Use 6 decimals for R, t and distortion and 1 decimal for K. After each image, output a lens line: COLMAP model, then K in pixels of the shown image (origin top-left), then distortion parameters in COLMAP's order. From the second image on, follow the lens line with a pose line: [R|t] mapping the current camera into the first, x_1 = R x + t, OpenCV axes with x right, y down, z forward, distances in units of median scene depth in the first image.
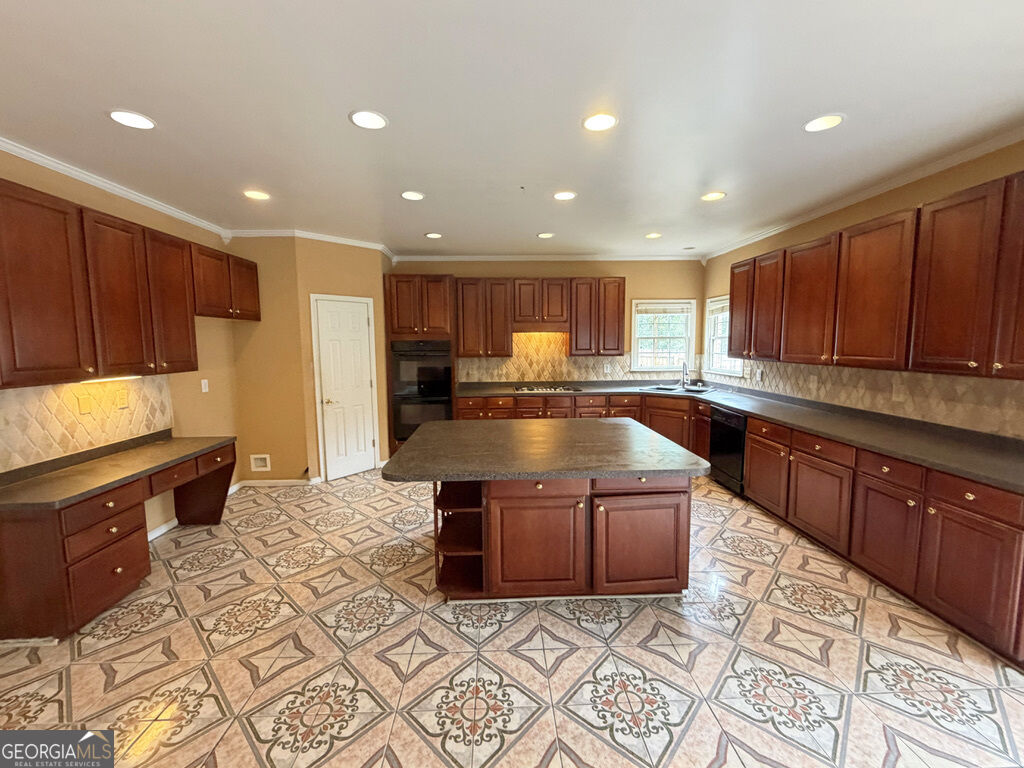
lens RADIAL K [[414.1, 0, 515.6], [0, 414.1, 388.7], [0, 0, 1]] dist [0.001884, 0.001369]
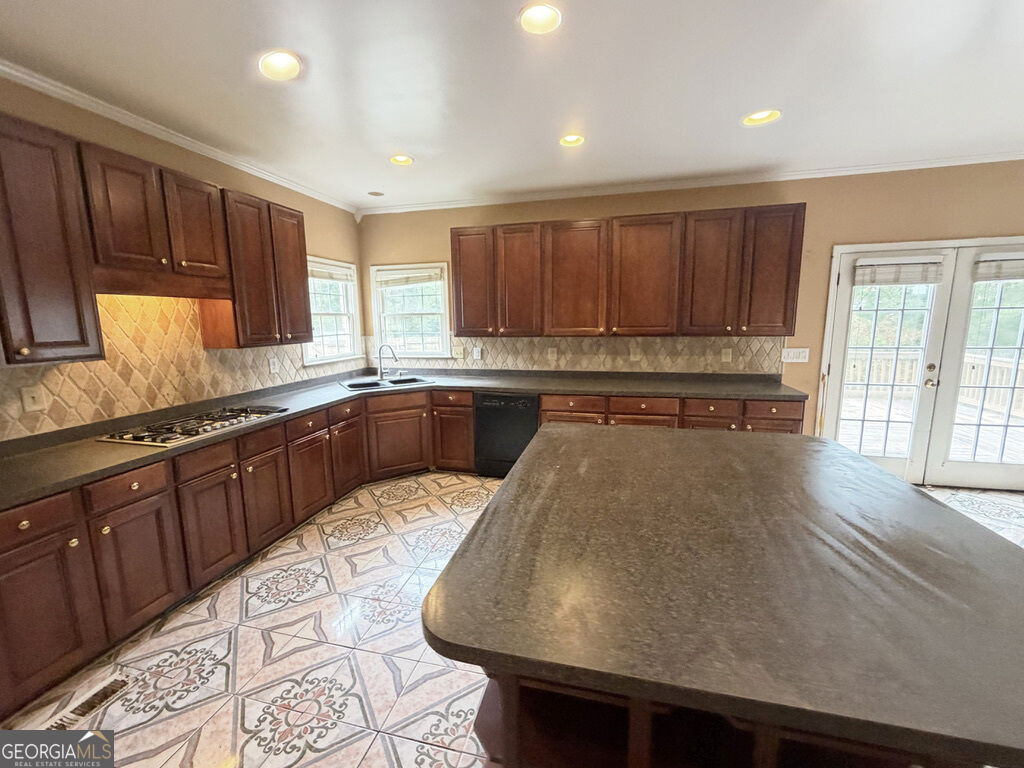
lens RADIAL K [[414.1, 0, 510.4], [0, 414.1, 383.6], [0, 0, 1]] dist [0.001884, 0.001369]
pose [[0.290776, -0.144551, 0.945809, -0.305278], [0.120809, 0.986157, 0.113576, -0.062877], [-0.949134, 0.081237, 0.304214, 0.640253]]
